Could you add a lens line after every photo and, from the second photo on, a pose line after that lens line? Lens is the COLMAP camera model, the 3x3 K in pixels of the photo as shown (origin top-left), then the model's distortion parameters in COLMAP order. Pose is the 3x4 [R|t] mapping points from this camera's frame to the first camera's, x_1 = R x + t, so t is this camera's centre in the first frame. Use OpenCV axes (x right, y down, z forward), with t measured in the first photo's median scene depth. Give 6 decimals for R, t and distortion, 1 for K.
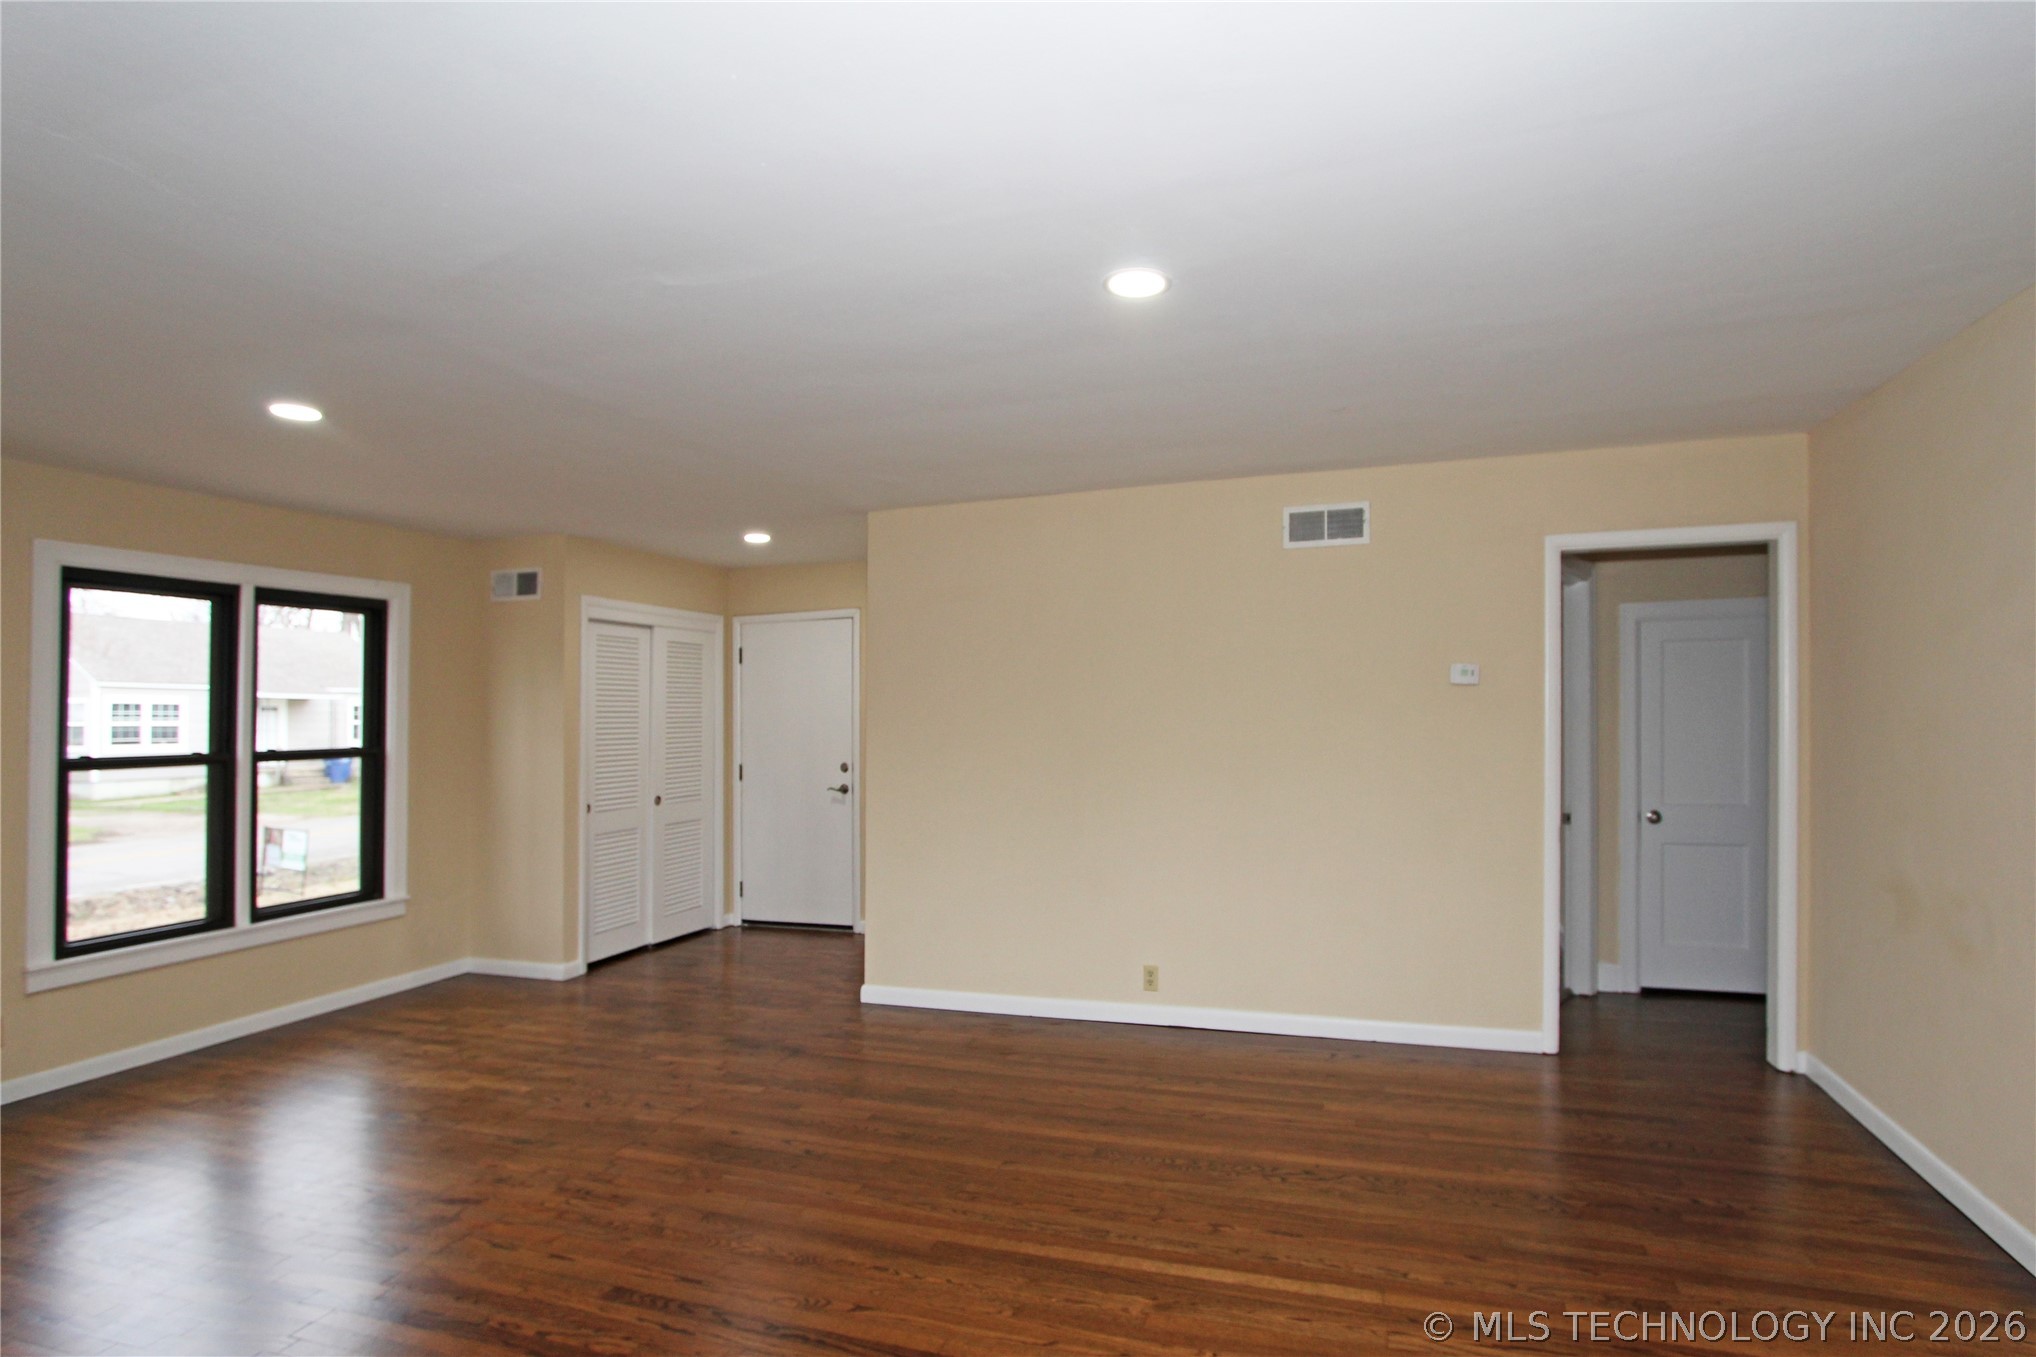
lens RADIAL K [[995.0, 0, 1124.2], [0, 995.0, 667.9], [0, 0, 1]] dist [-0.008724, 0.000211]
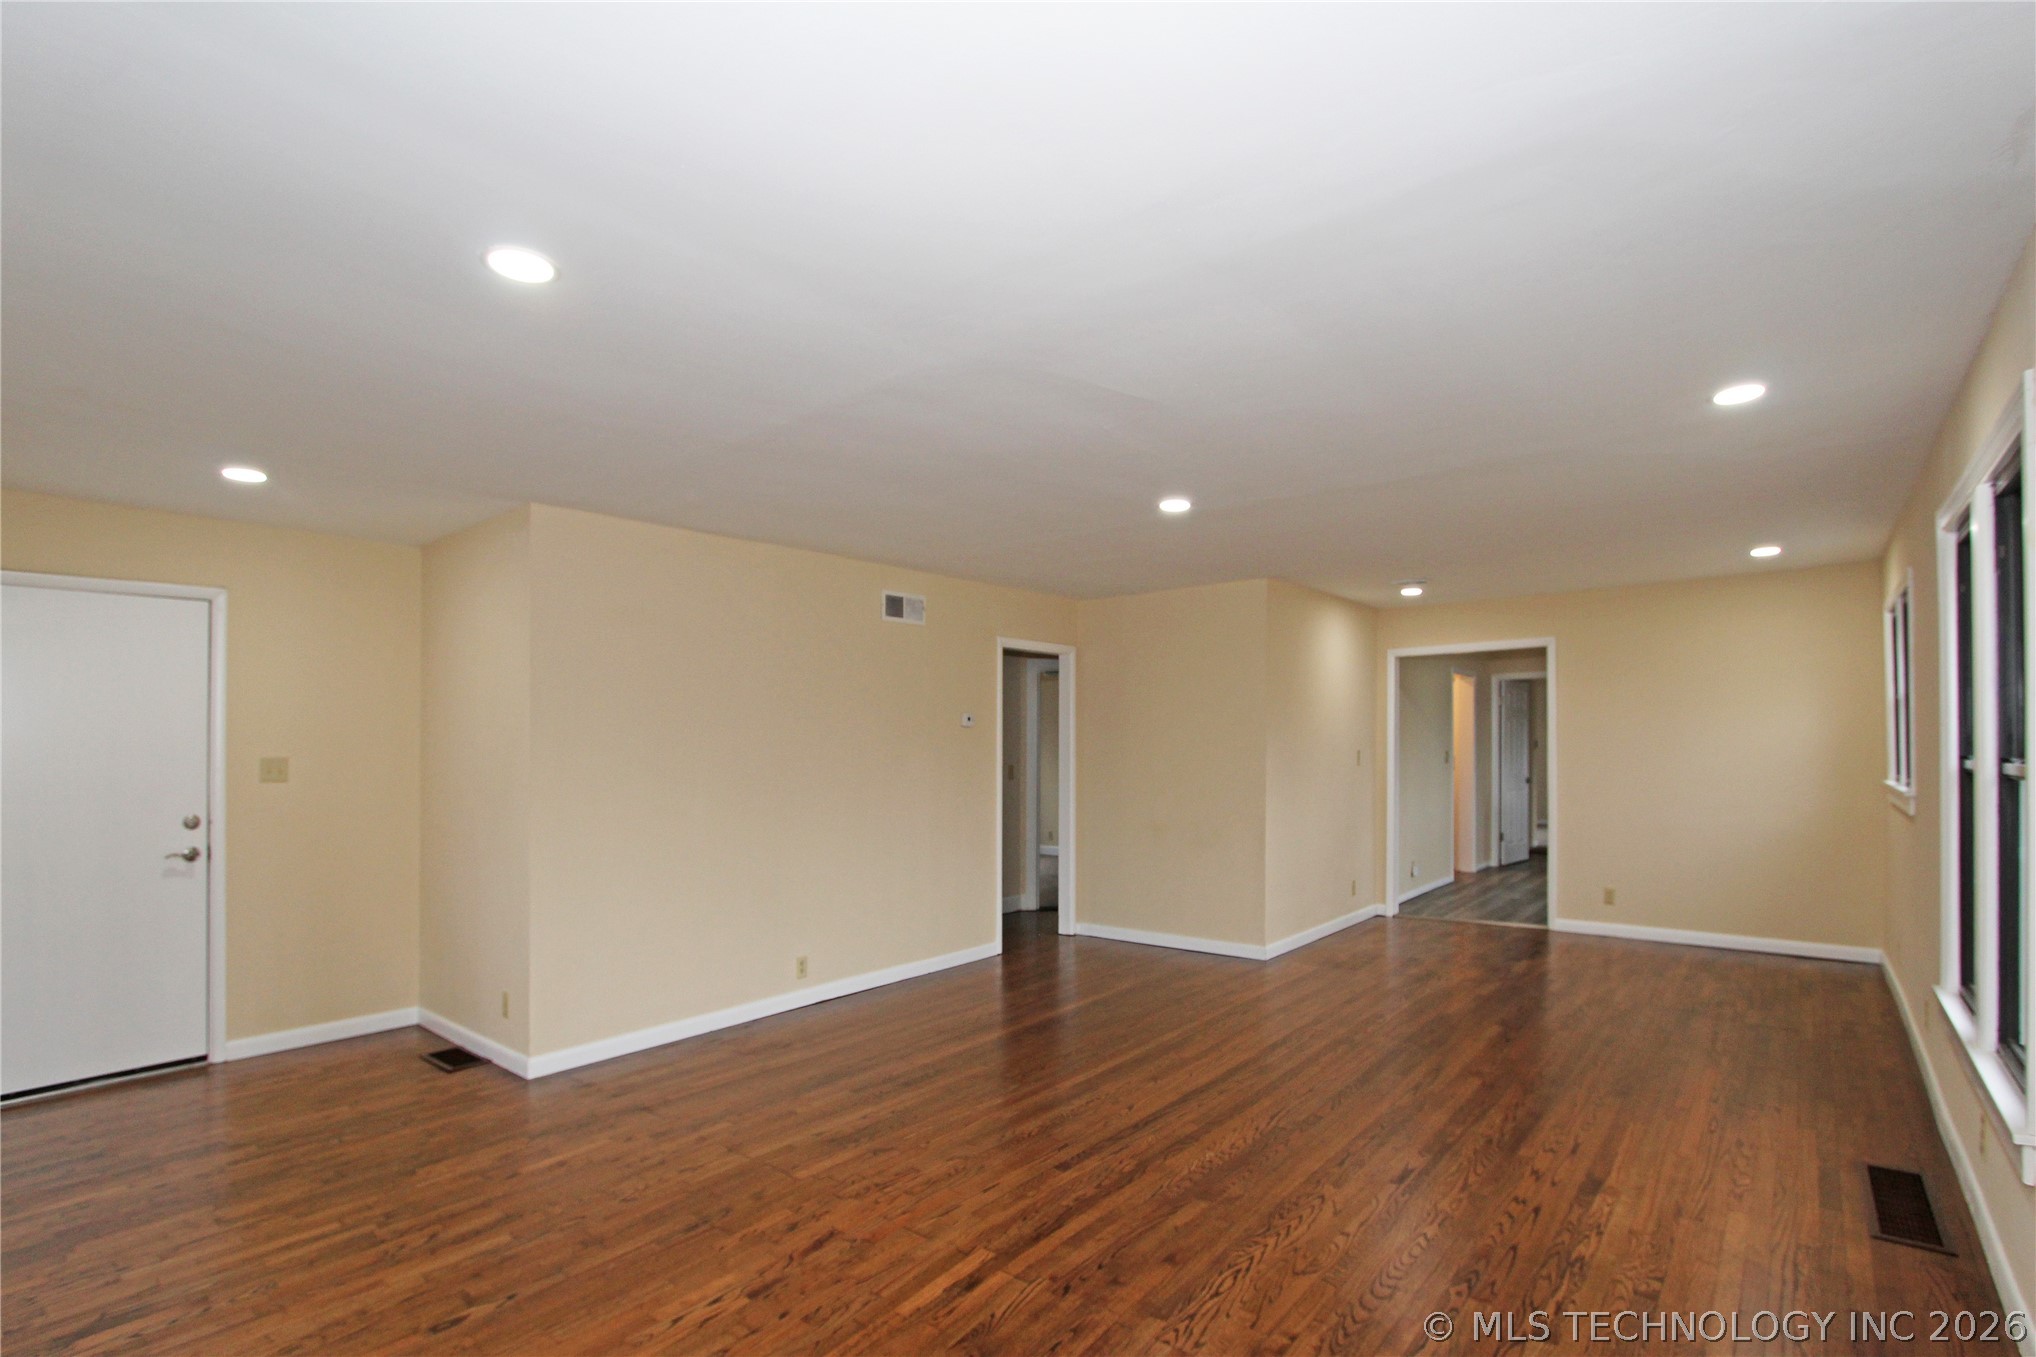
lens RADIAL K [[959.4, 0, 1102.6], [0, 959.4, 730.4], [0, 0, 1]] dist [-0.017182, 0.001395]
pose [[0.325628, 0.028233, 0.945076, -1.001099], [-0.034261, 0.999250, -0.018047, 0.042405], [-0.944877, -0.026502, 0.326351, 0.321357]]
